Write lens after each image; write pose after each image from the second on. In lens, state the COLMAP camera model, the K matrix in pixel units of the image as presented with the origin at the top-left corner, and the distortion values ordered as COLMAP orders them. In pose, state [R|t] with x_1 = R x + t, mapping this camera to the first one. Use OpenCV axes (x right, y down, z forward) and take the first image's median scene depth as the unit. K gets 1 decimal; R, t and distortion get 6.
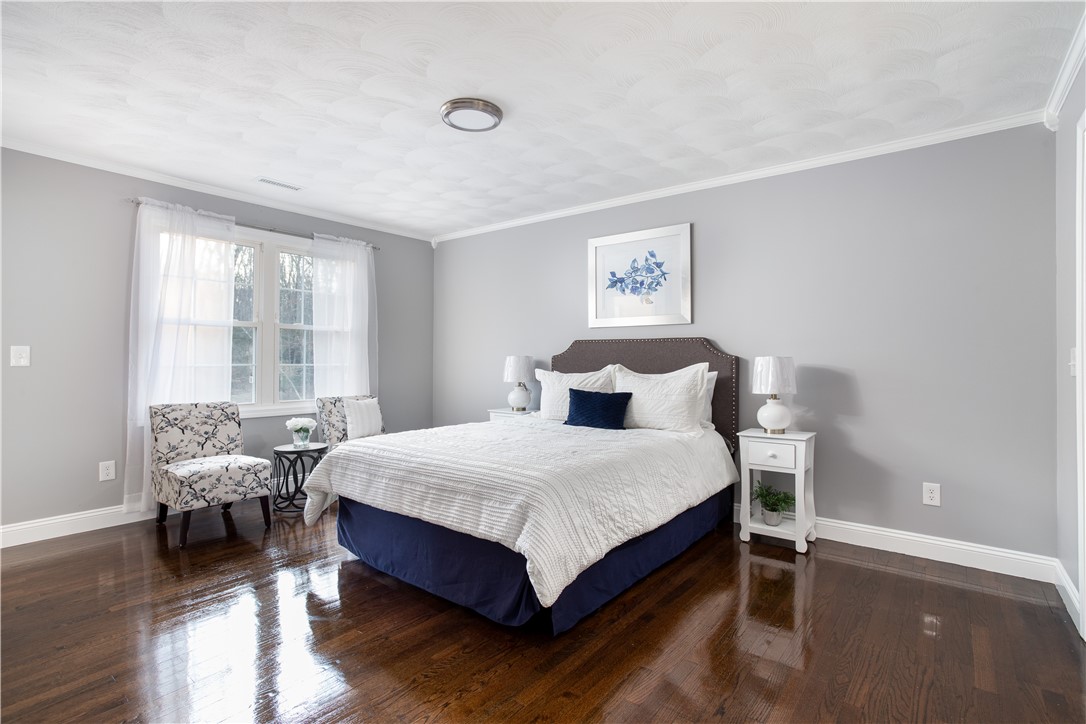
lens RADIAL K [[533.1, 0, 543.9], [0, 533.1, 360.4], [0, 0, 1]] dist [-0.002349, -0.000169]
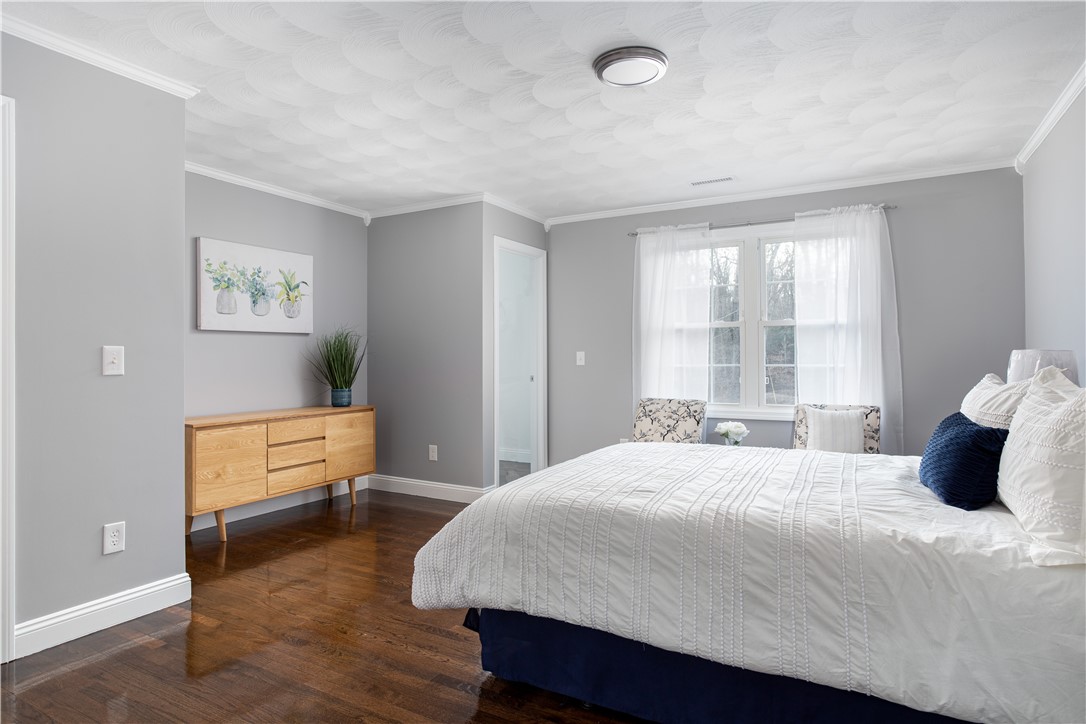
lens RADIAL K [[609.1, 0, 542.6], [0, 609.1, 360.3], [0, 0, 1]] dist [0.003082, 0.000557]
pose [[0.170052, -0.004664, -0.985424, 0.575198], [0.003645, 0.999985, -0.004103, 0.002642], [0.985428, -0.002894, 0.170067, 0.518007]]
